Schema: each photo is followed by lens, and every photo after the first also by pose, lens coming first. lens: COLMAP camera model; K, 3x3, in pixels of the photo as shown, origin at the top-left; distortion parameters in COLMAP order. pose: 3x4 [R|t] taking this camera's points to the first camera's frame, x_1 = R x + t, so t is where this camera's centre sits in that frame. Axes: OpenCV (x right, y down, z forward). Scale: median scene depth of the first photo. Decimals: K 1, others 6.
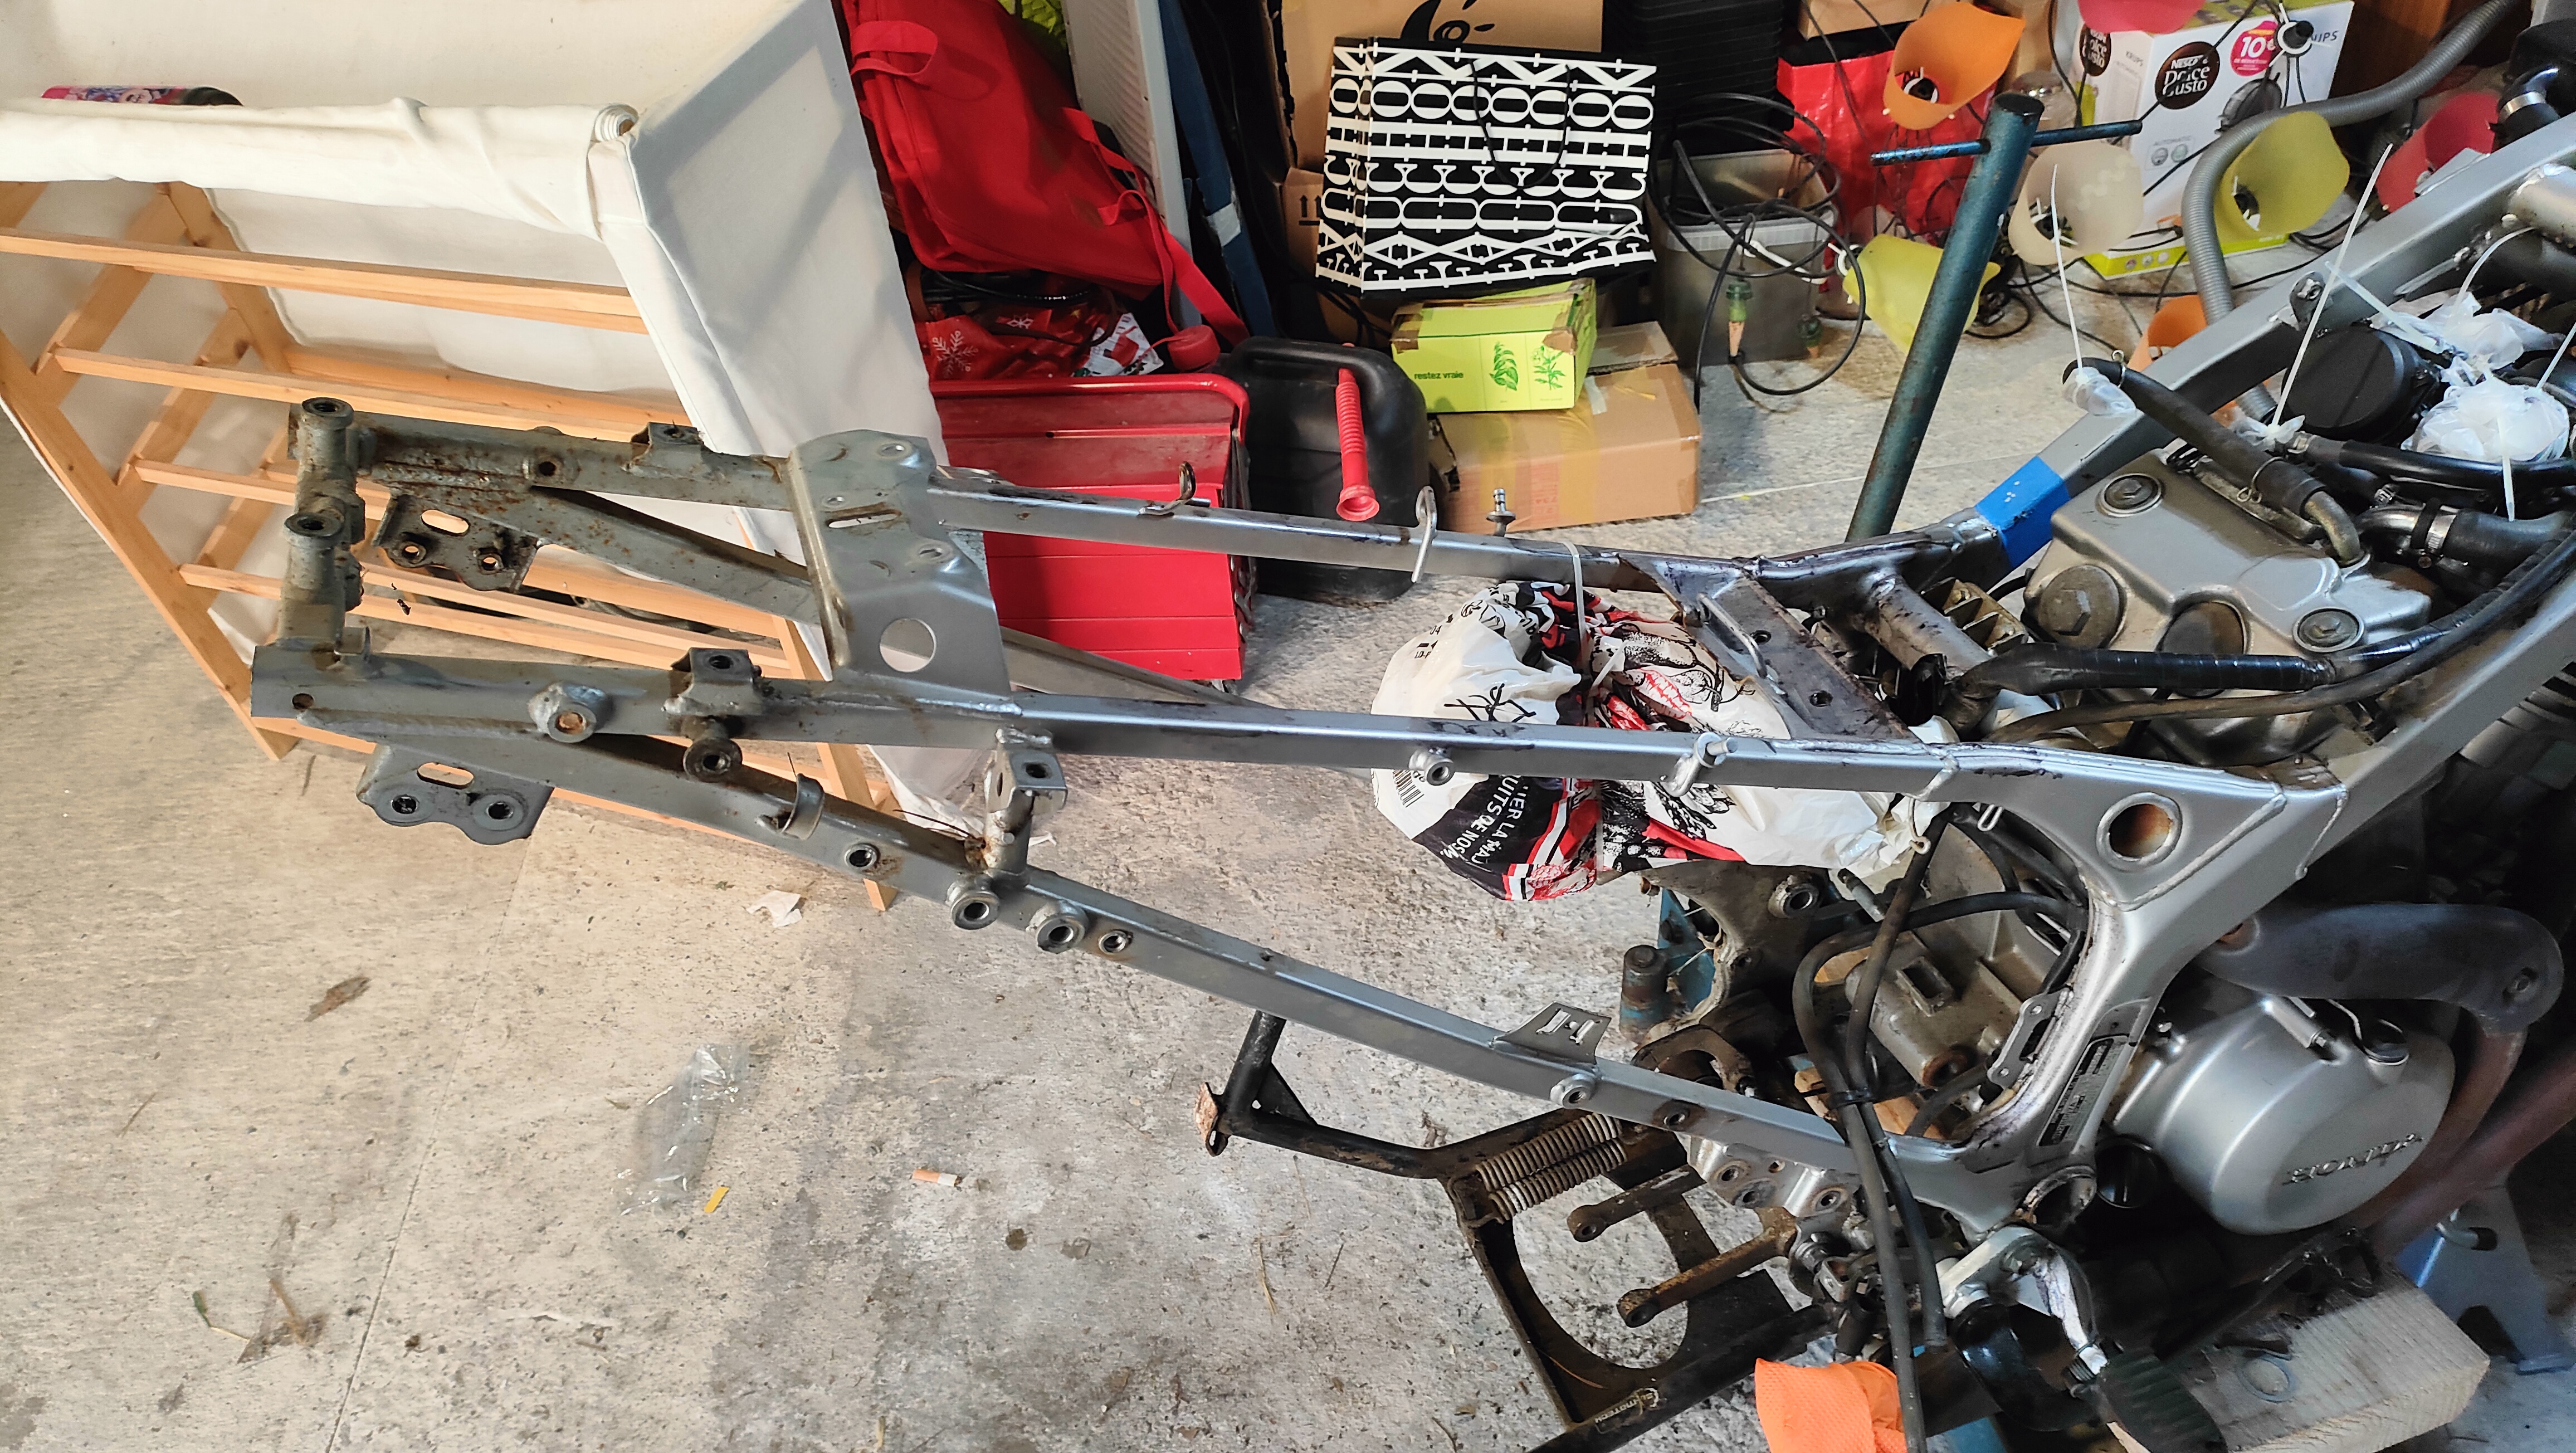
lens RADIAL K [[1942.4, 0, 1288.0], [0, 1942.4, 726.5], [0, 0, 1]] dist [-0.004192, -0.000269]
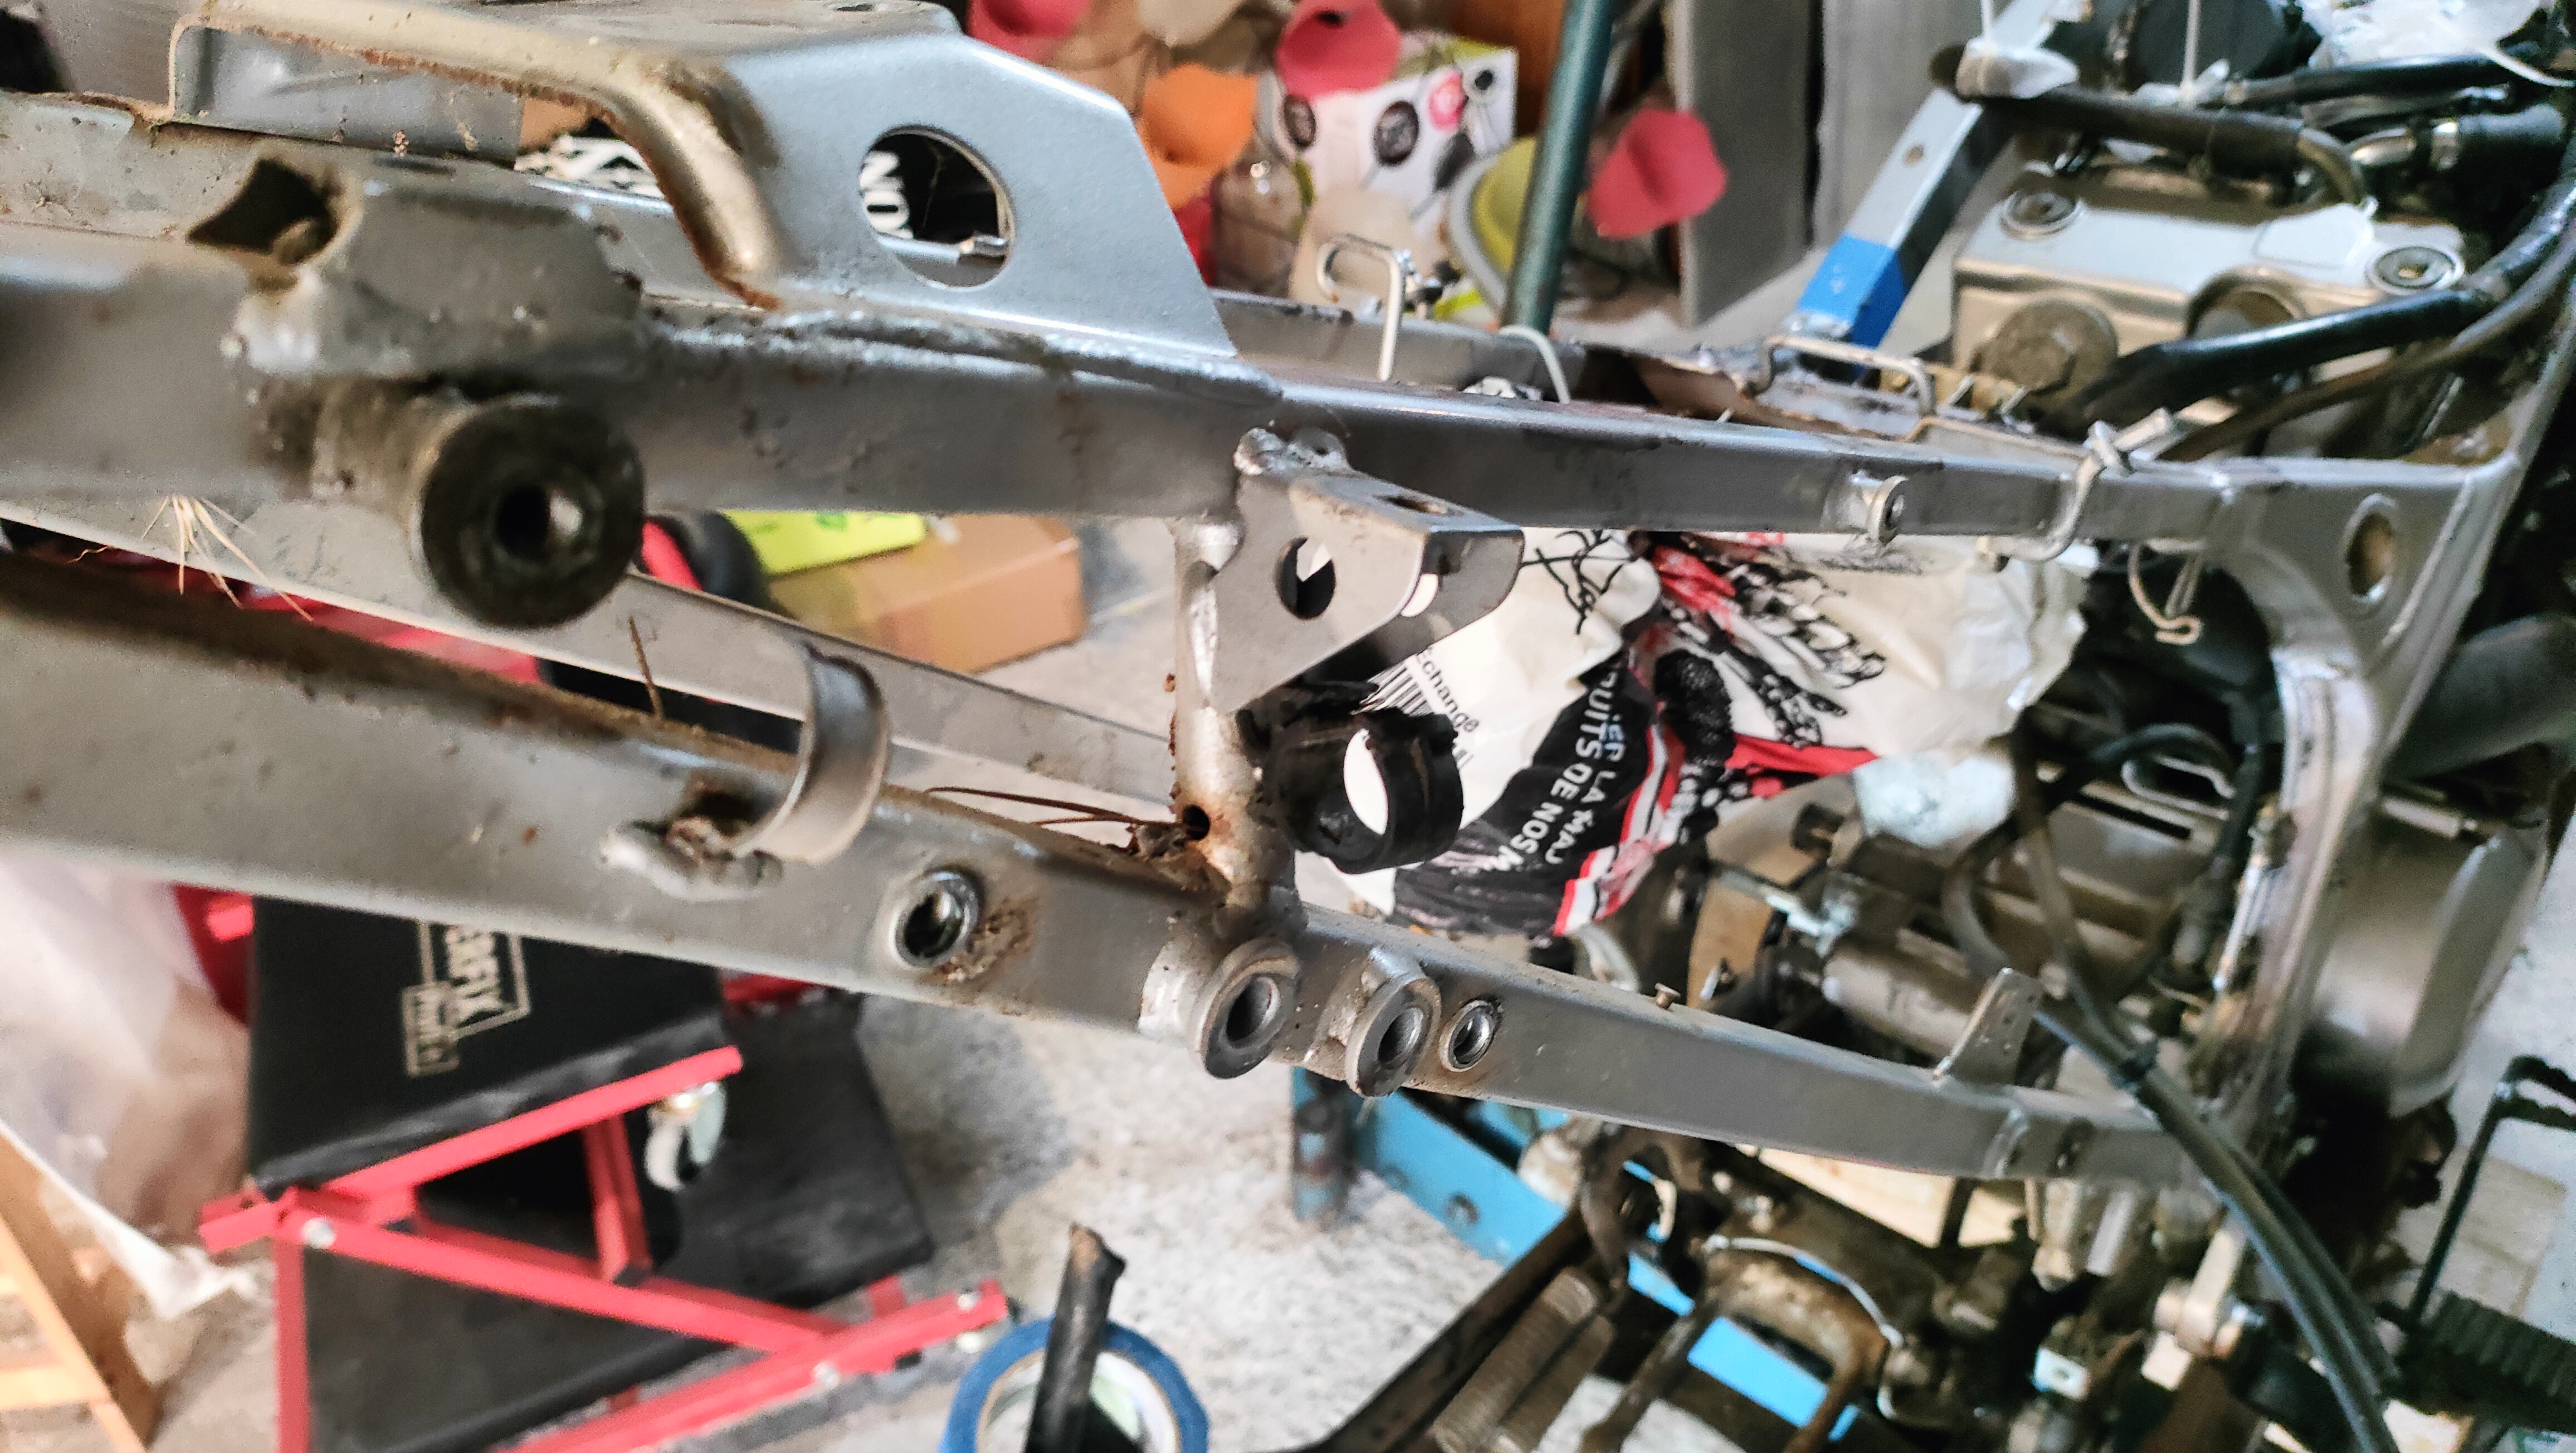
lens RADIAL K [[1942.4, 0, 1288.0], [0, 1942.4, 726.5], [0, 0, 1]] dist [-0.004192, -0.000269]
pose [[0.876276, -0.224000, 0.426572, -0.208613], [0.284294, 0.955188, -0.082421, 0.055991], [-0.388994, 0.193496, 0.900690, 0.495025]]
